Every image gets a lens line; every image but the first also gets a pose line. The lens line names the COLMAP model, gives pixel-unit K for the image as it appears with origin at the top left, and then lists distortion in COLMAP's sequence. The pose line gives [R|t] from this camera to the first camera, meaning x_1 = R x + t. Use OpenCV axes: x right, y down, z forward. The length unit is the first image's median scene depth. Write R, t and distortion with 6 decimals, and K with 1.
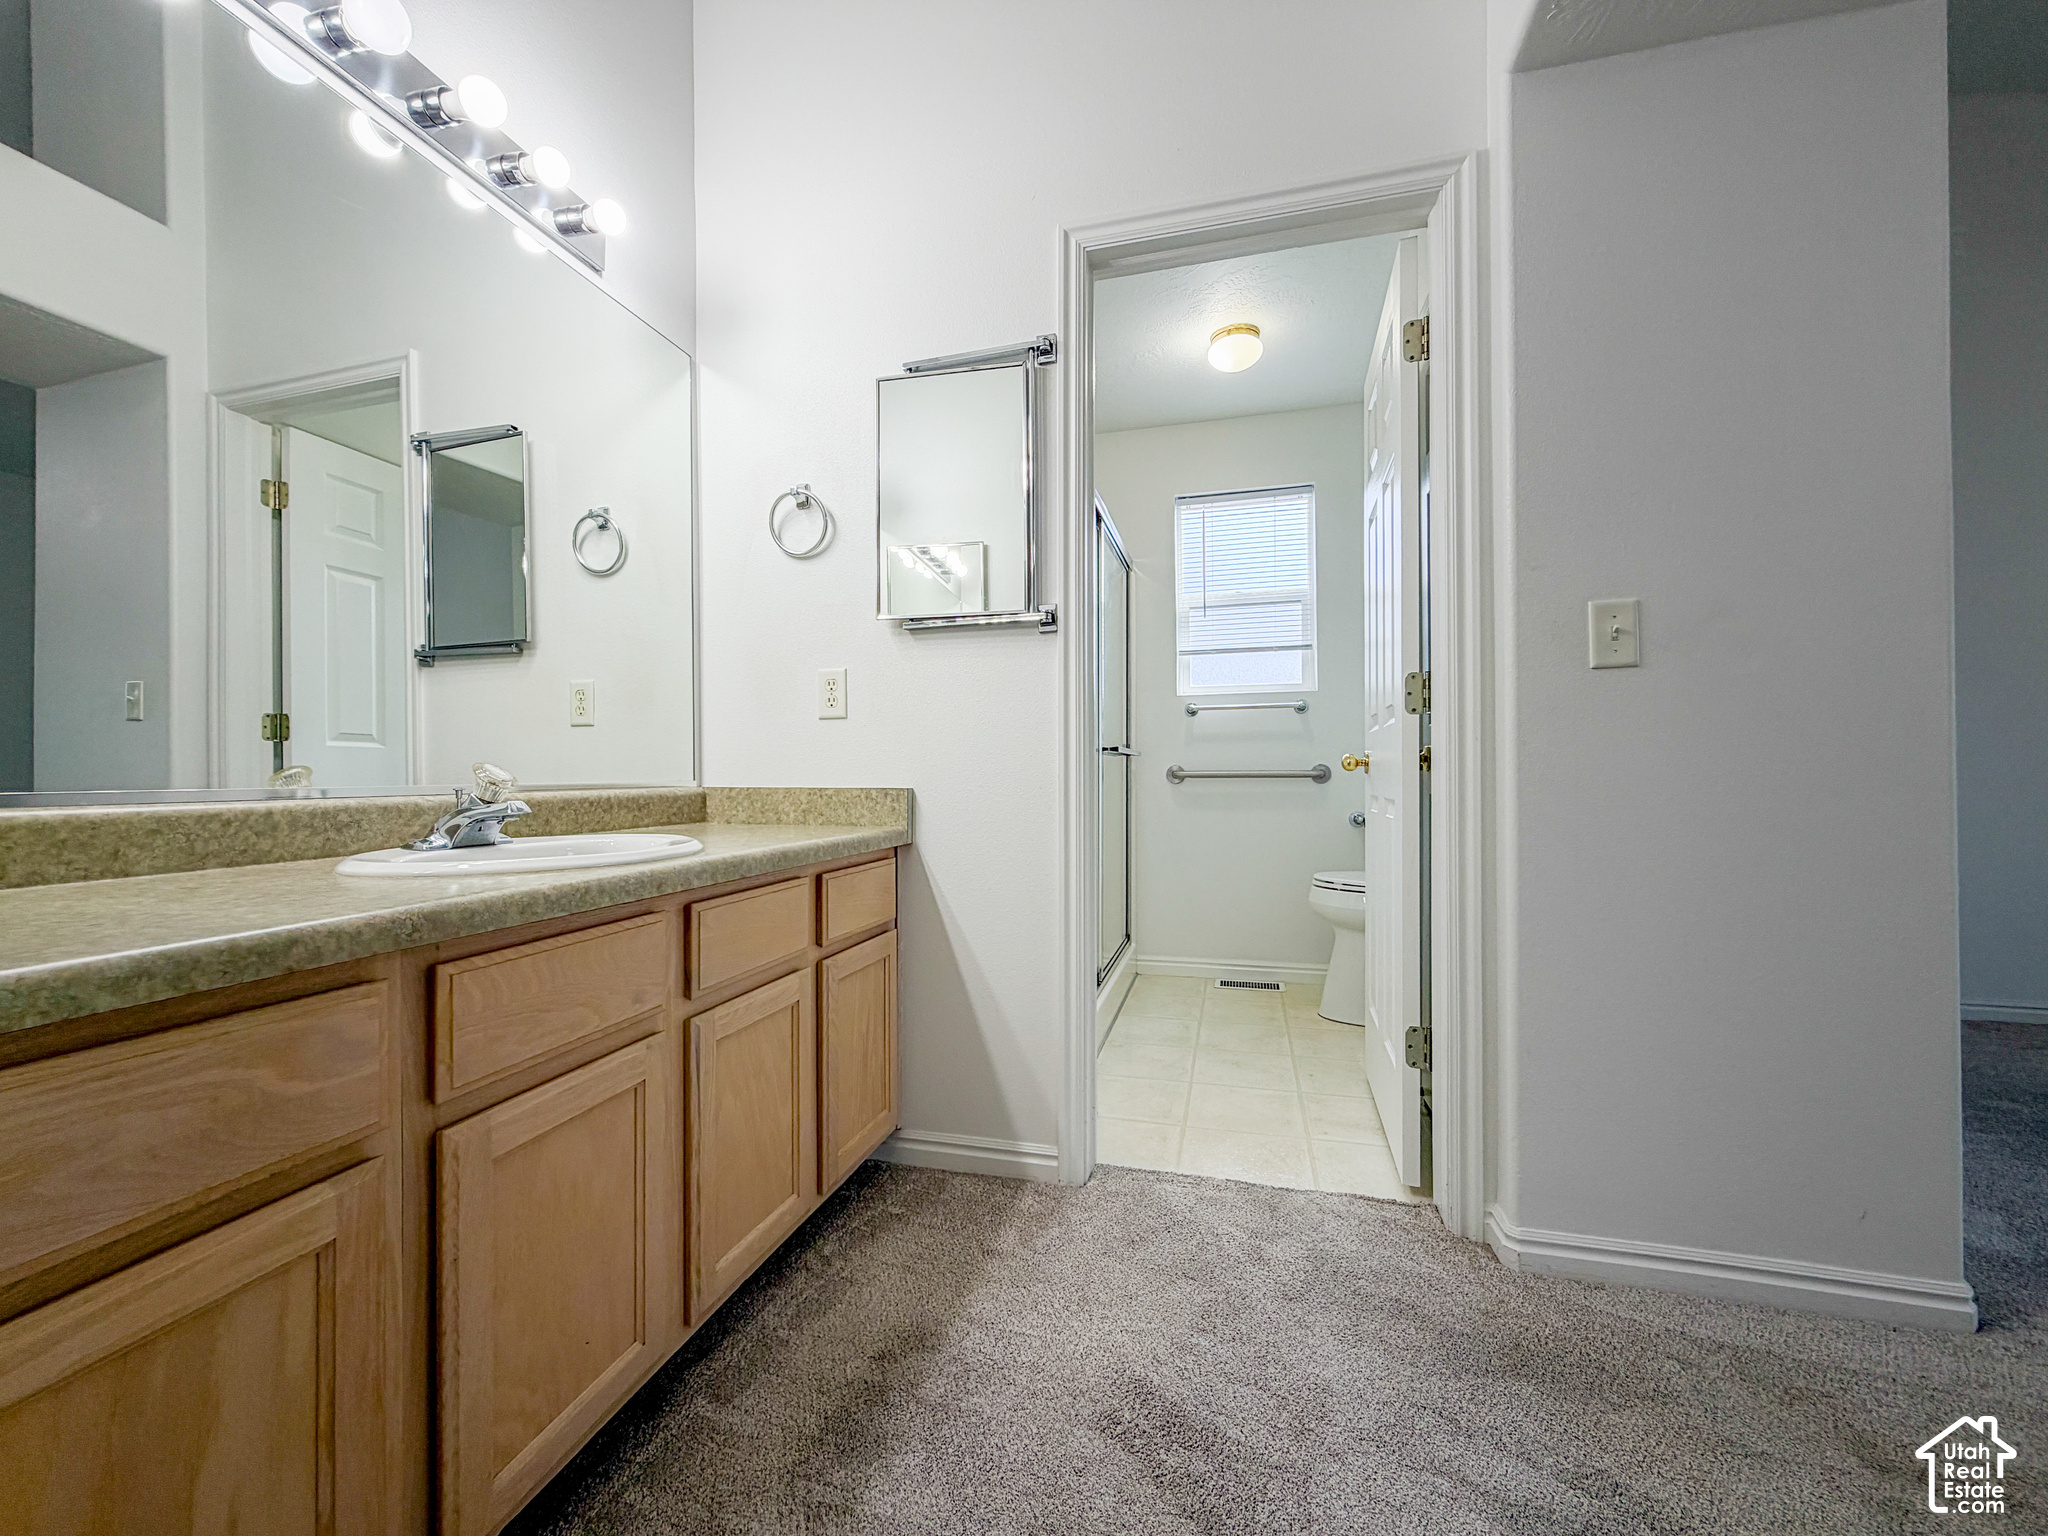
lens RADIAL K [[820.7, 0, 1024.0], [0, 820.7, 768.0], [0, 0, 1]] dist [-0.000912, -0.000047]
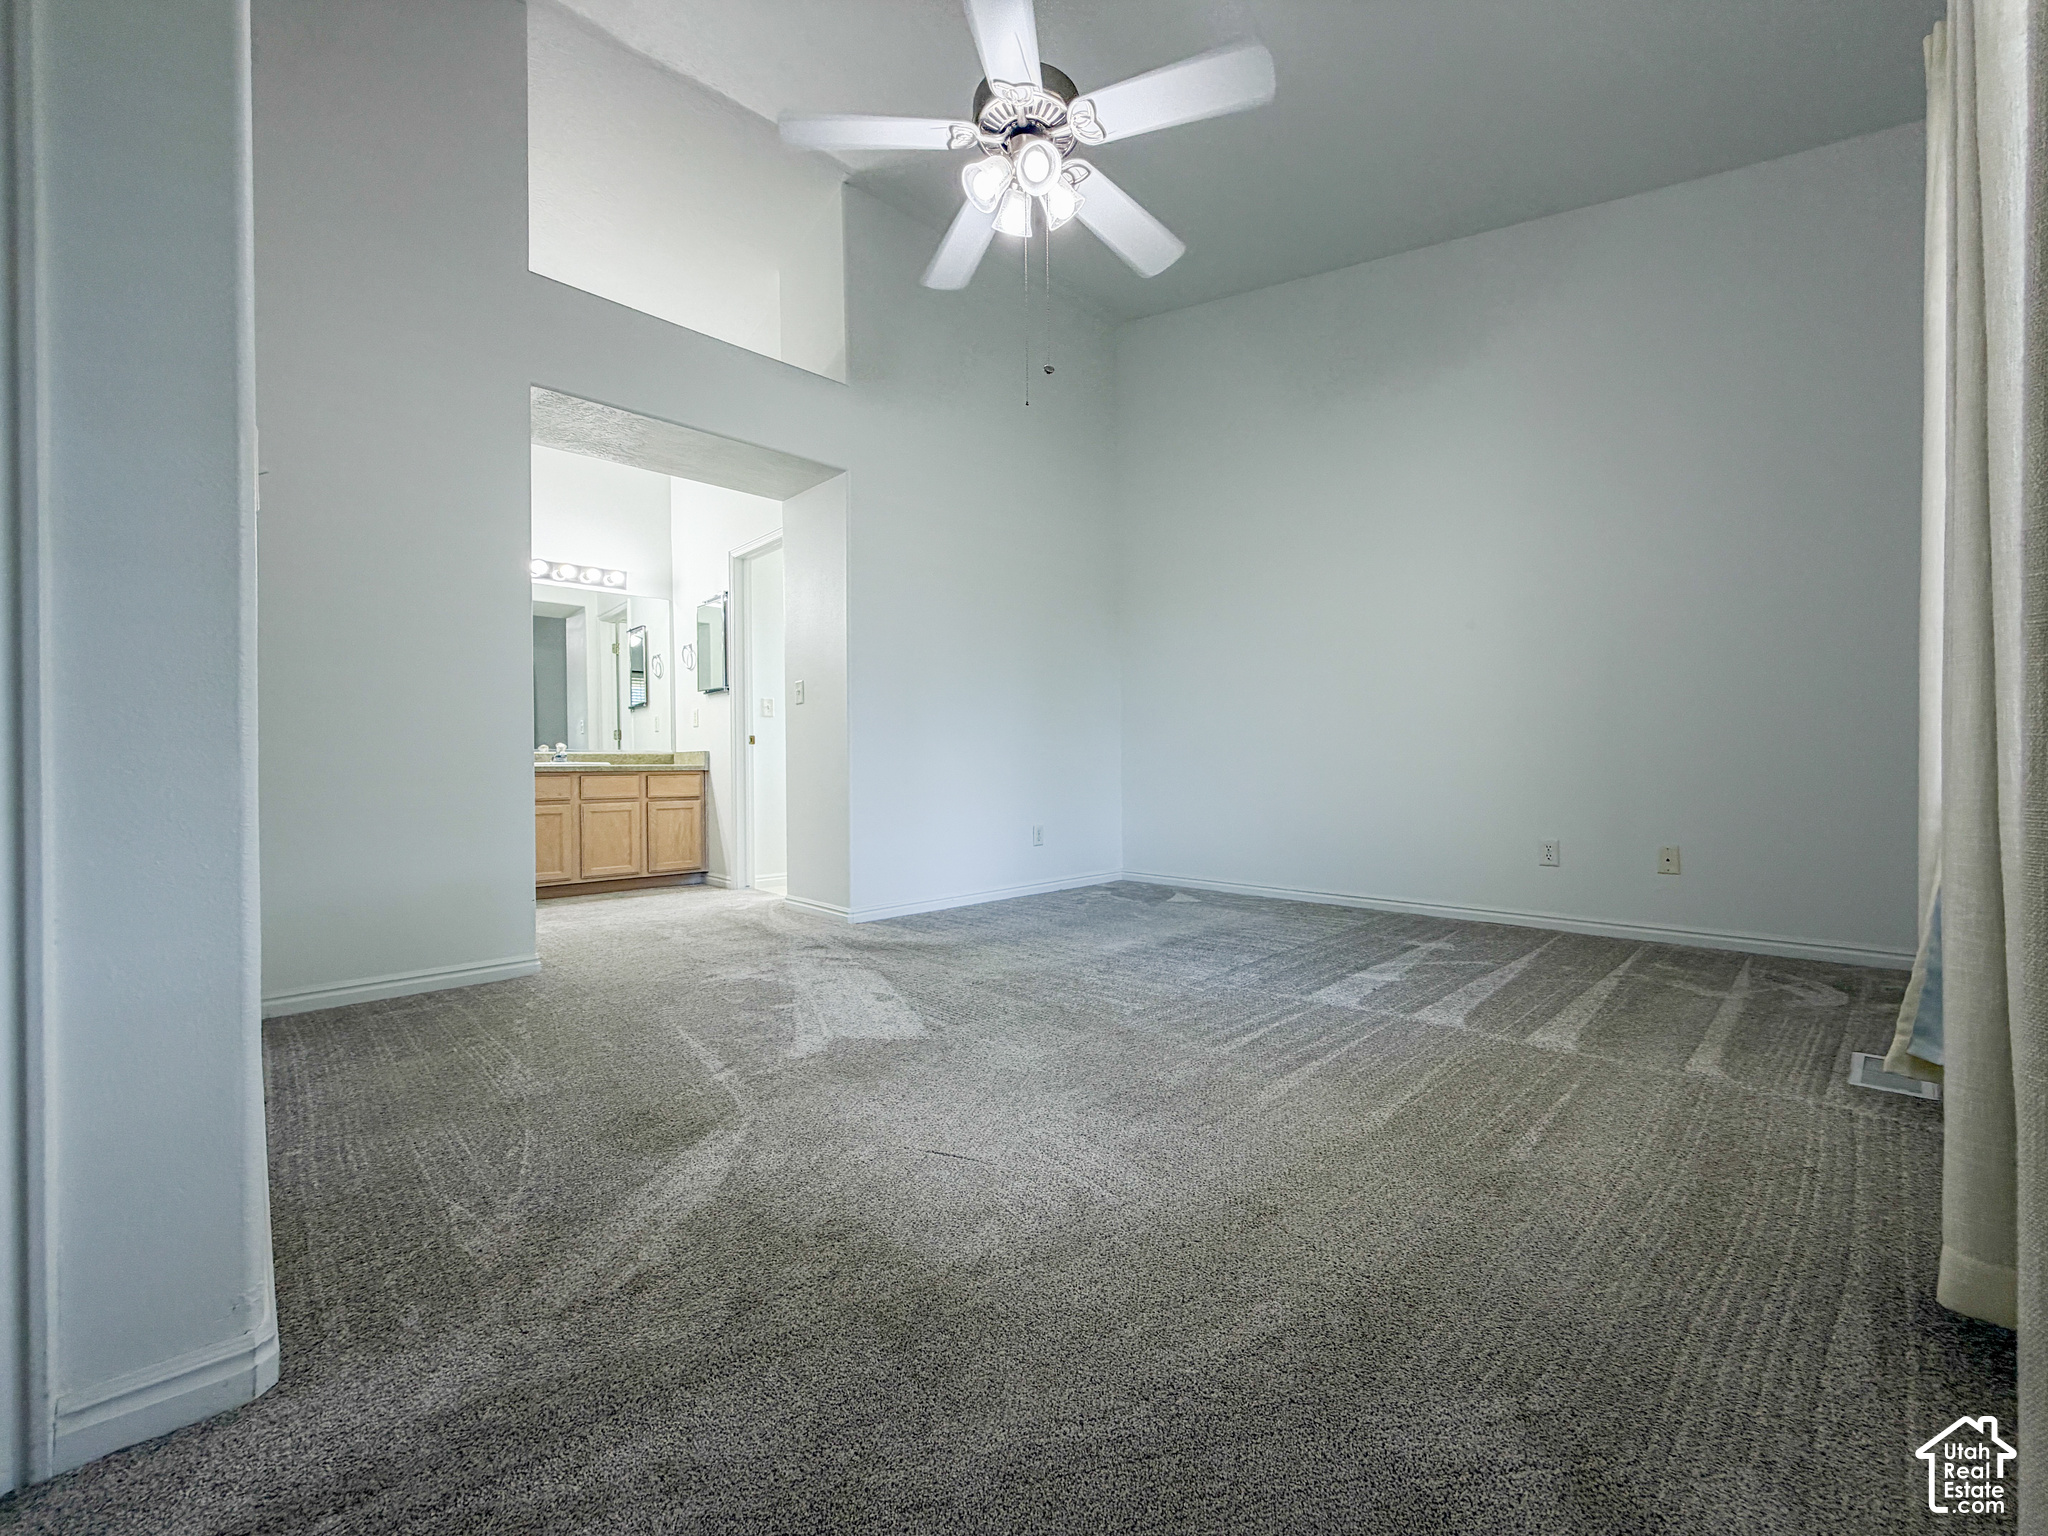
lens RADIAL K [[820.7, 0, 1024.0], [0, 820.7, 768.0], [0, 0, 1]] dist [-0.000912, -0.000047]
pose [[0.845140, 0.007972, -0.534485, 2.615131], [-0.001837, 0.999926, 0.012008, 0.056269], [0.534542, -0.009167, 0.845092, -0.915994]]
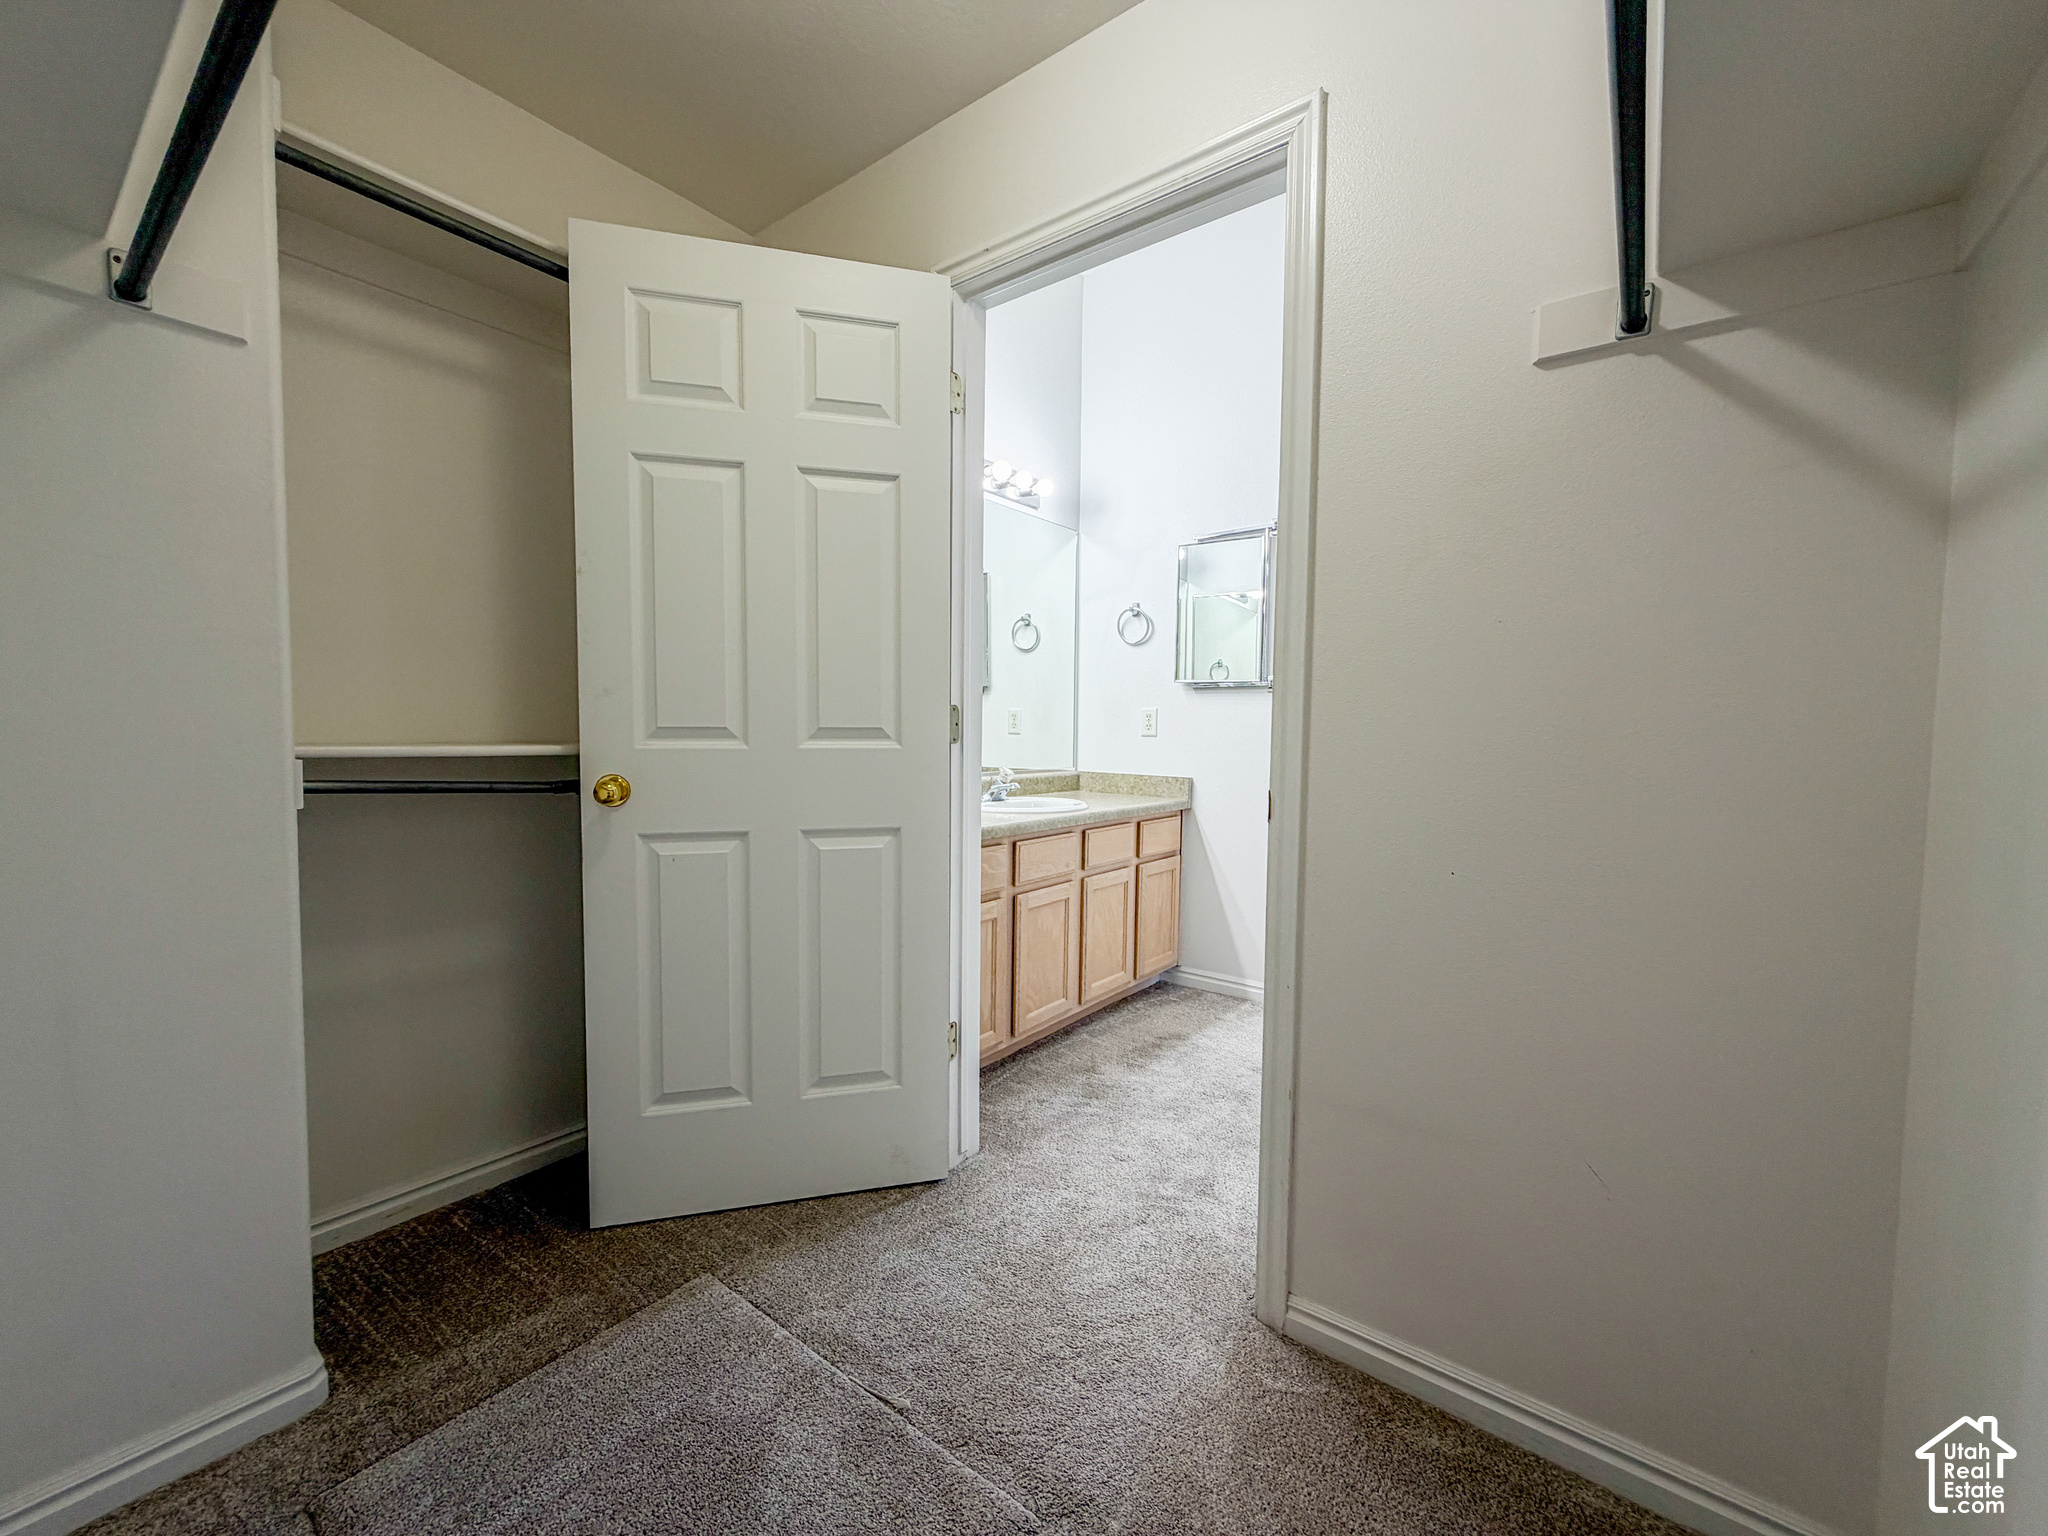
lens RADIAL K [[808.9, 0, 1017.4], [0, 808.9, 773.2], [0, 0, 1]] dist [0.000705, 0.000035]
pose [[0.921383, 0.040020, -0.386590, 0.219833], [-0.017294, 0.997921, 0.062088, -0.099412], [0.388271, -0.050521, 0.920159, -0.865411]]
